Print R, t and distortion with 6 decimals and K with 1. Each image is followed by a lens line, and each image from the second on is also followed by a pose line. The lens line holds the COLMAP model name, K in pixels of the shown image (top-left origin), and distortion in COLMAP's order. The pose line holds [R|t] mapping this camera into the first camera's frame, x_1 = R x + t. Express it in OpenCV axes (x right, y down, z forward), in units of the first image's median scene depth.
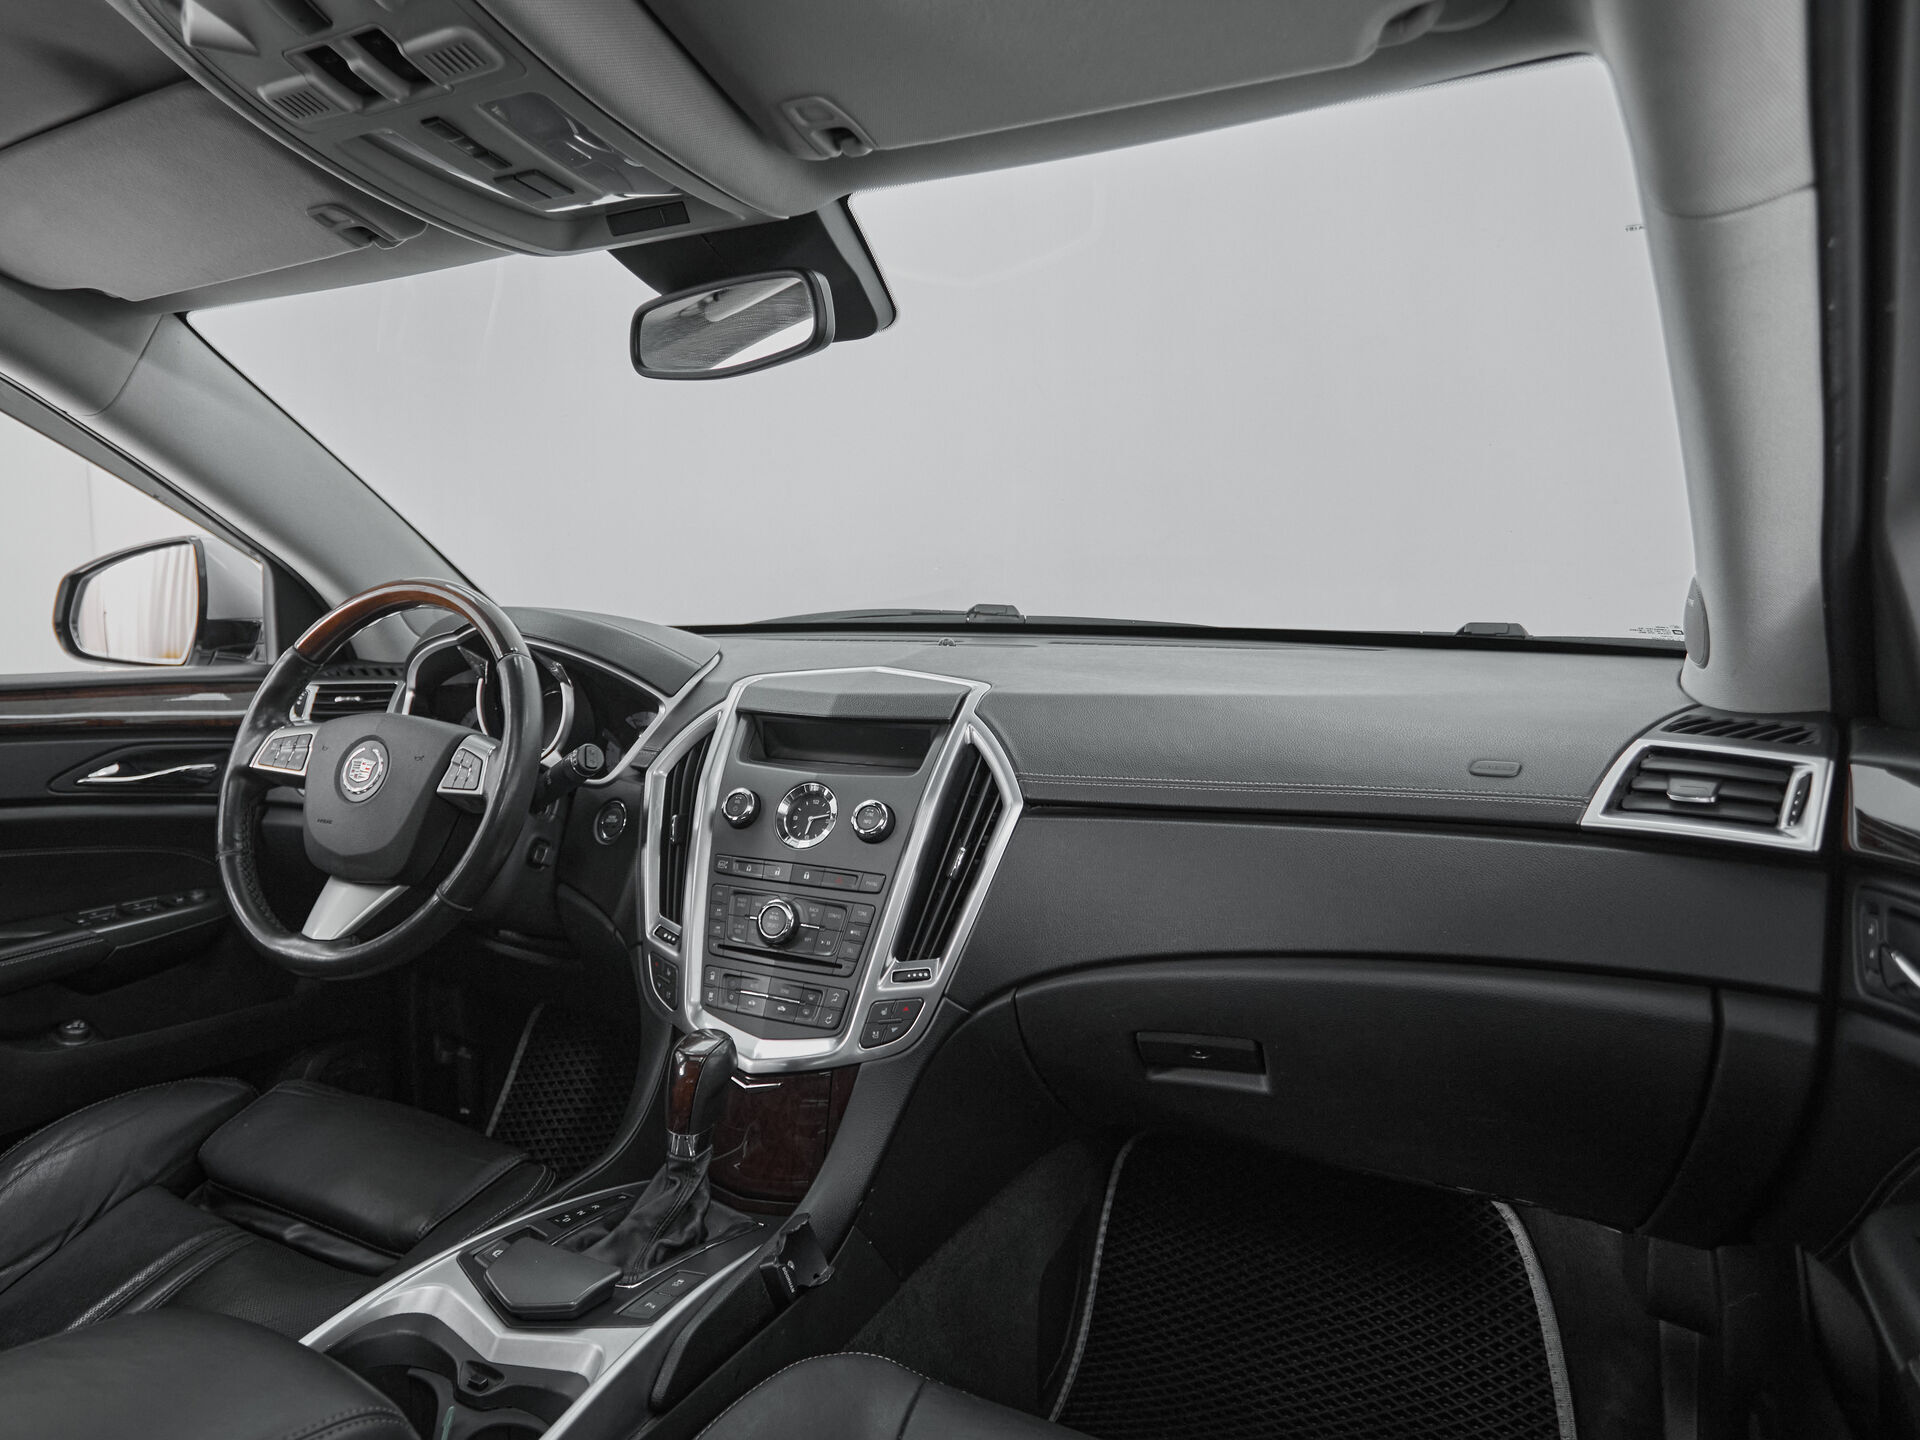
lens RADIAL K [[1208.5, 0, 842.7], [0, 1208.5, 684.7], [0, 0, 1]] dist [-0.003560, -0.004882]
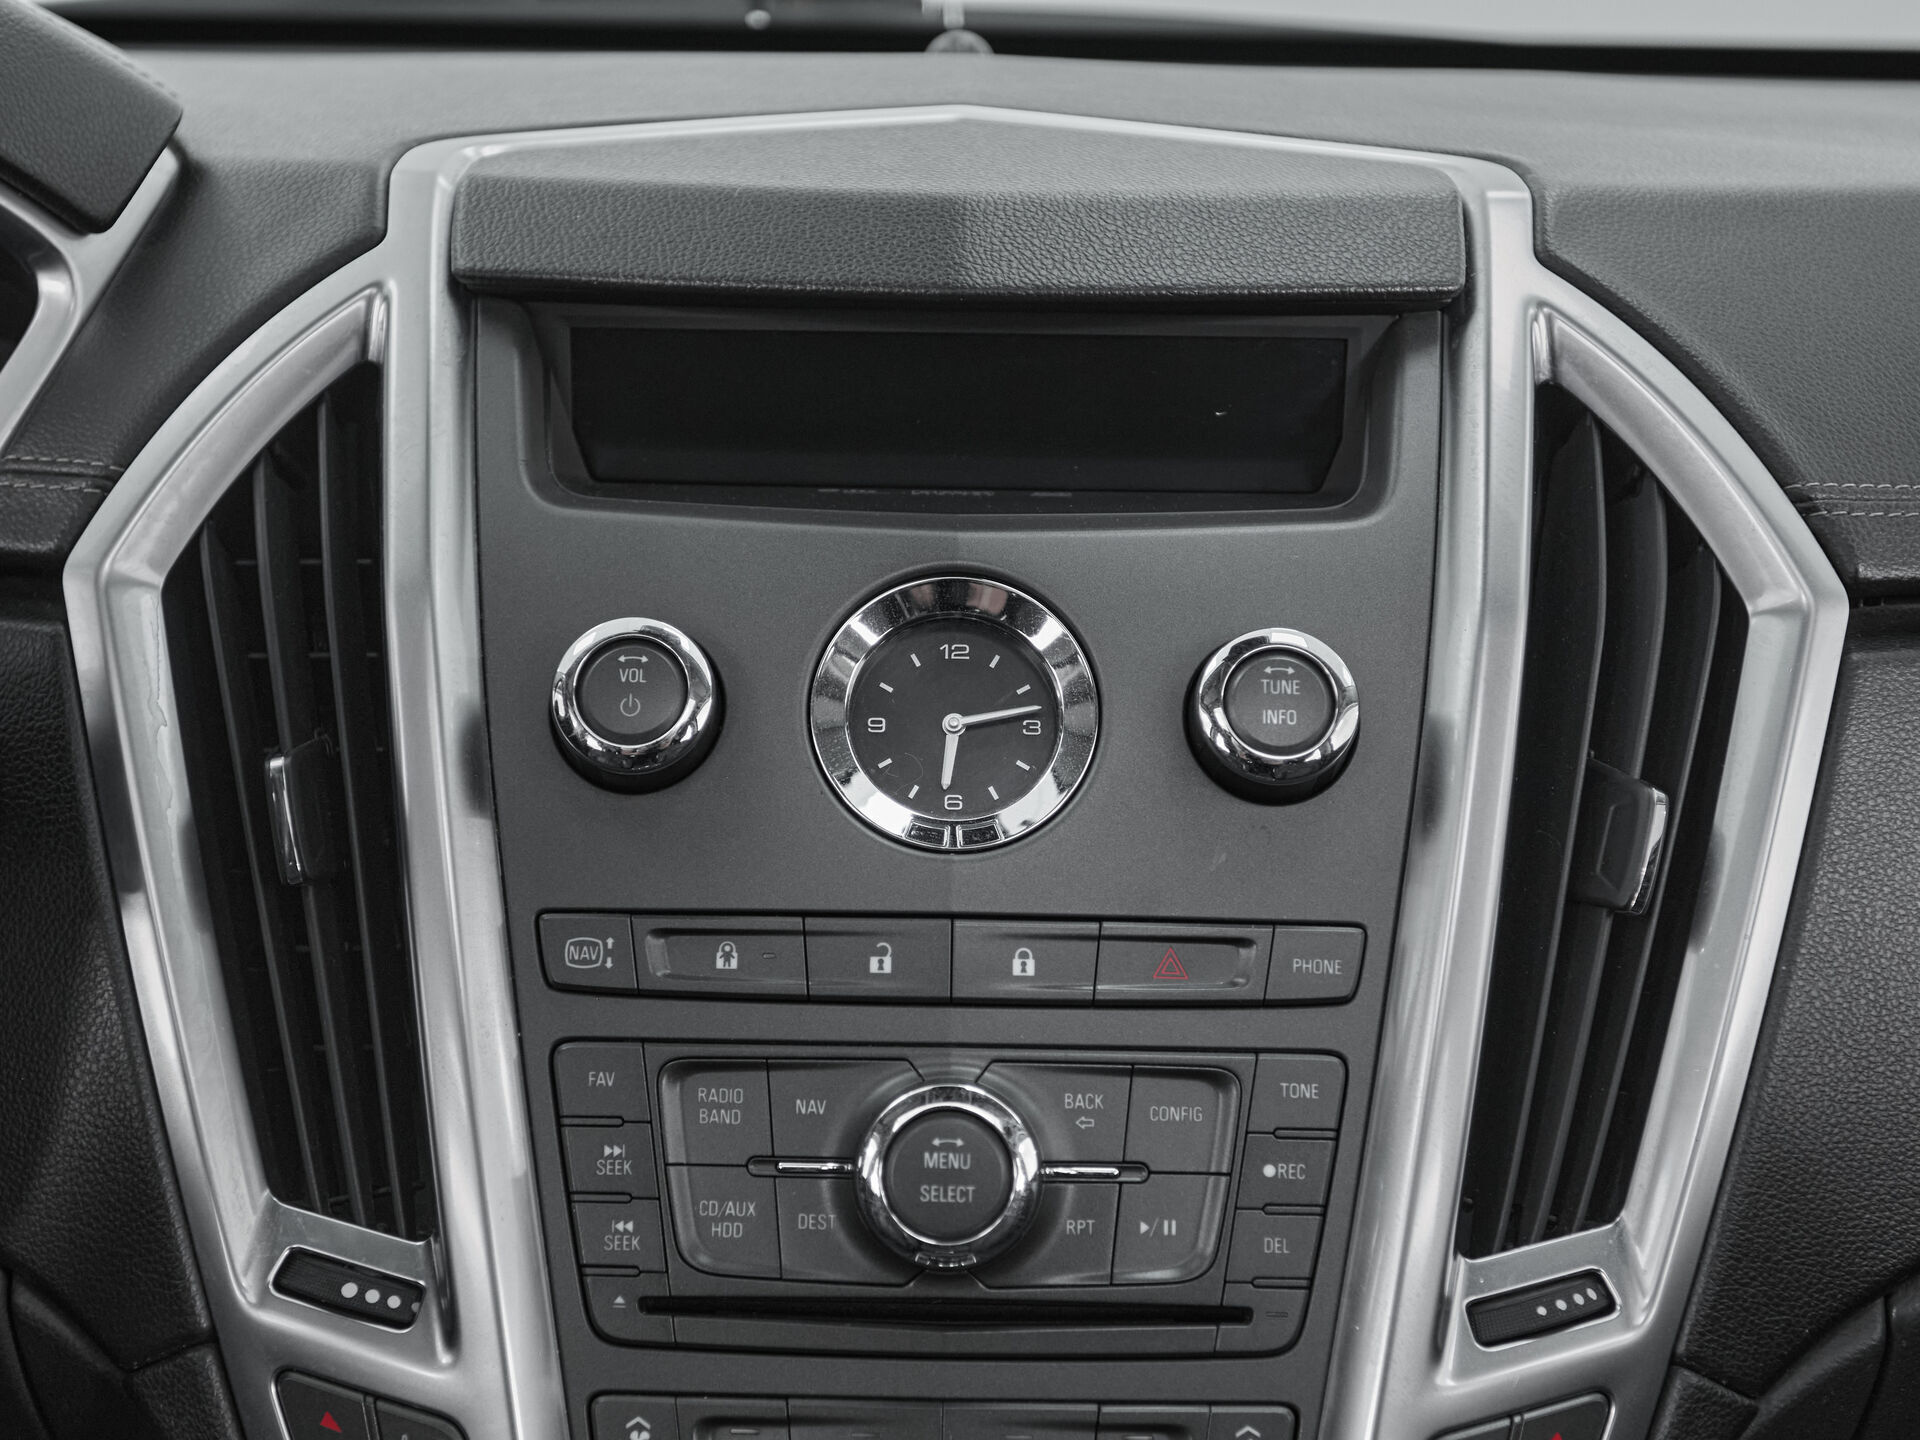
lens RADIAL K [[2913.2, 0, 954.9], [0, 2913.2, 760.7], [0, 0, 1]] dist [0.003670, 0.000000]
pose [[0.876818, -0.093268, 0.471690, -0.301386], [0.016332, 0.986218, 0.164646, 0.023049], [-0.480545, -0.136661, 0.866256, 0.500559]]
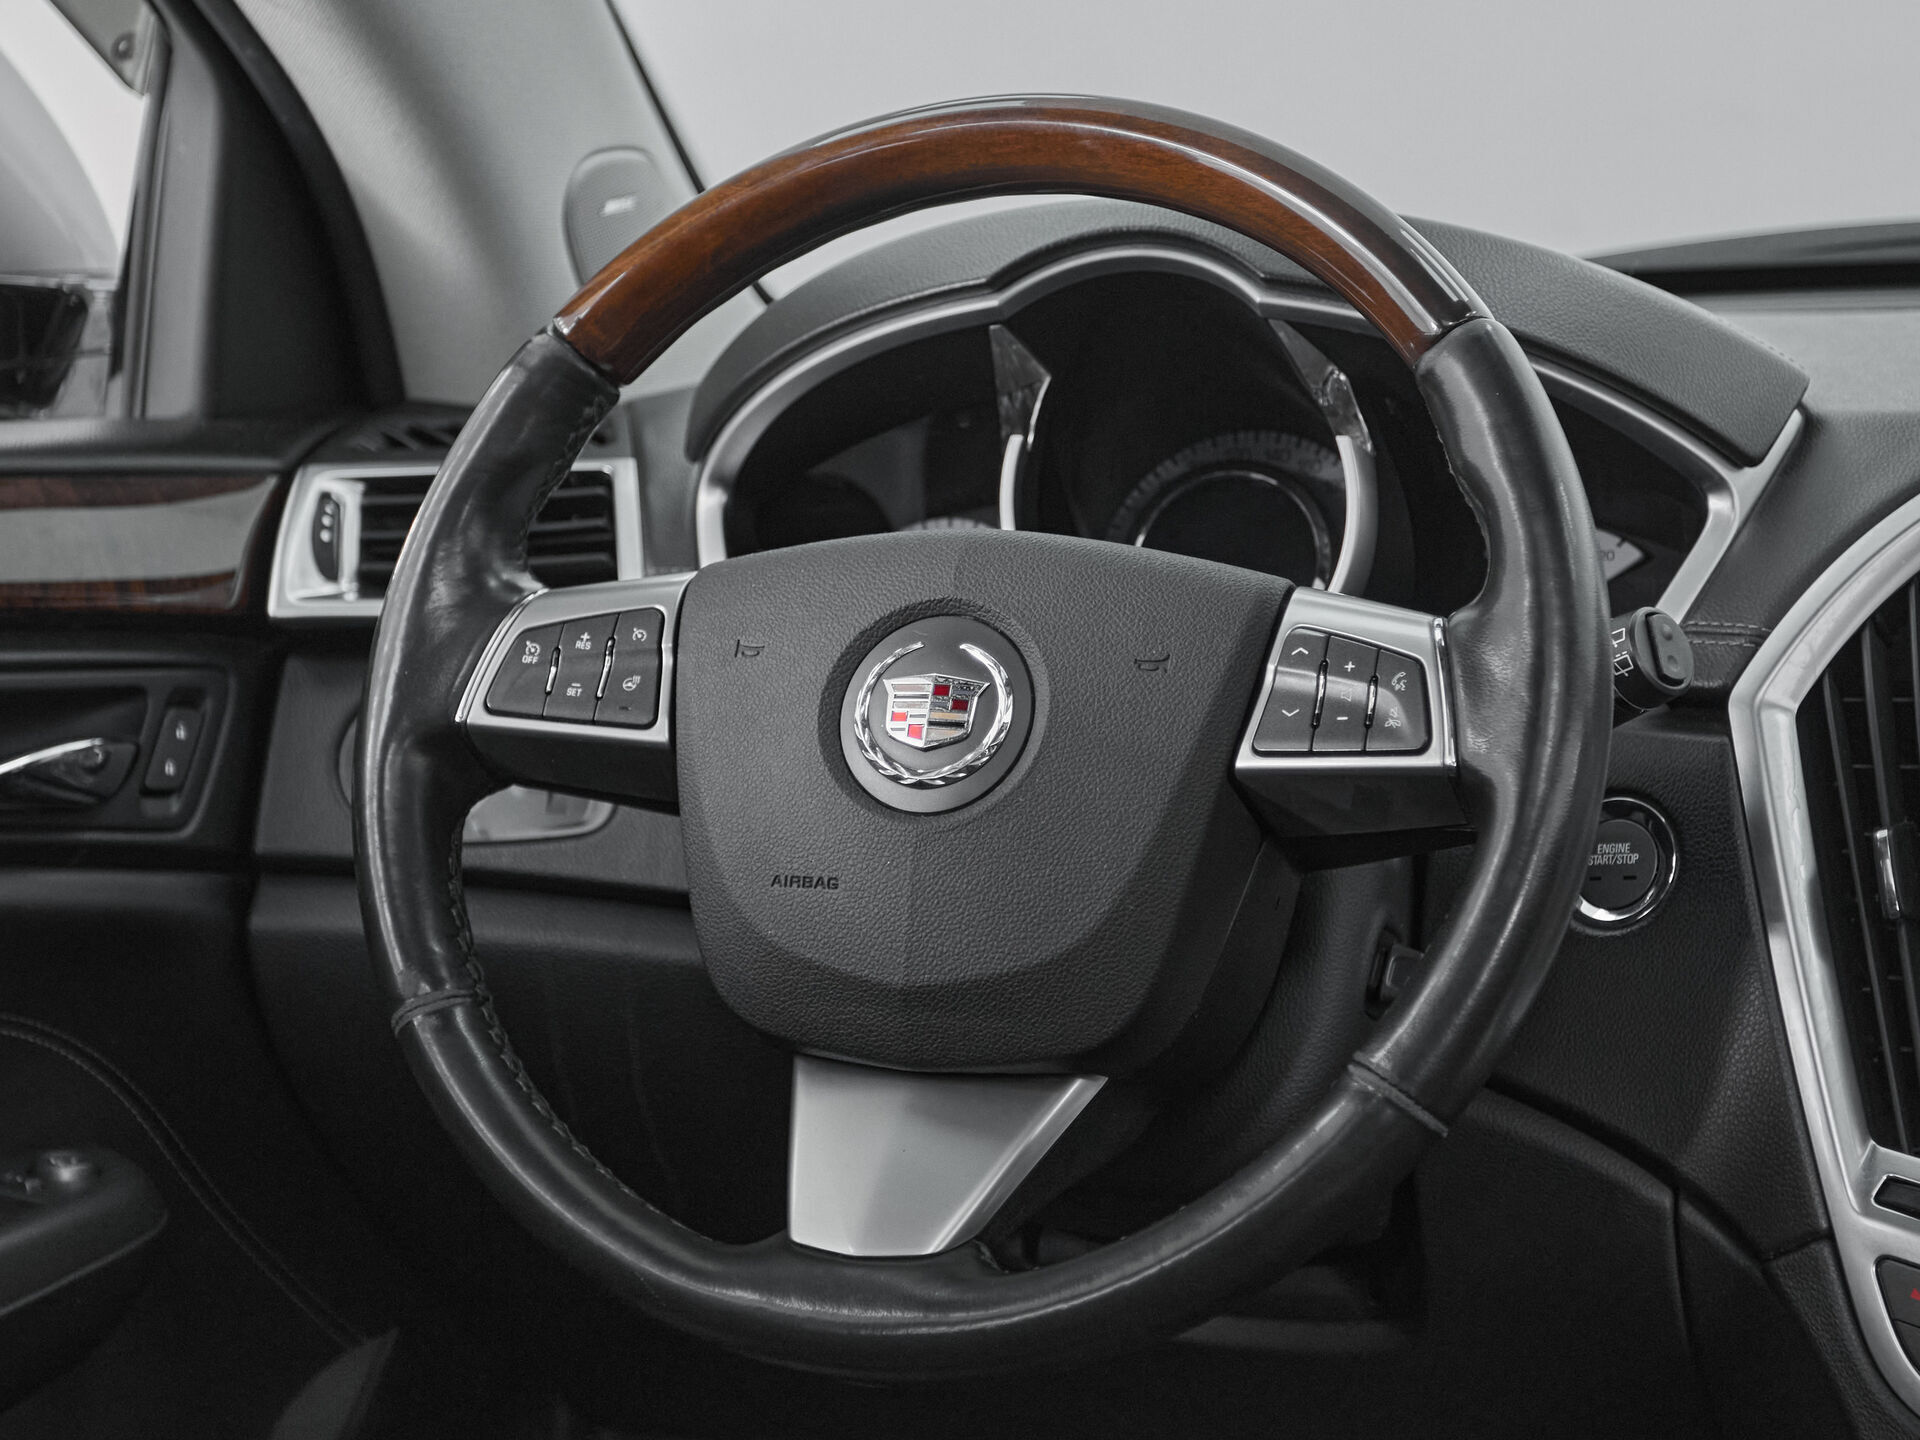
lens RADIAL K [[3749.5, 0, 908.5], [0, 3749.5, 614.0], [0, 0, 1]] dist [0.026032, 0.000000]
pose [[0.996483, -0.026707, 0.079429, -0.498527], [0.025765, 0.999585, 0.012861, 0.034423], [-0.079740, -0.010769, 0.996758, 0.043880]]
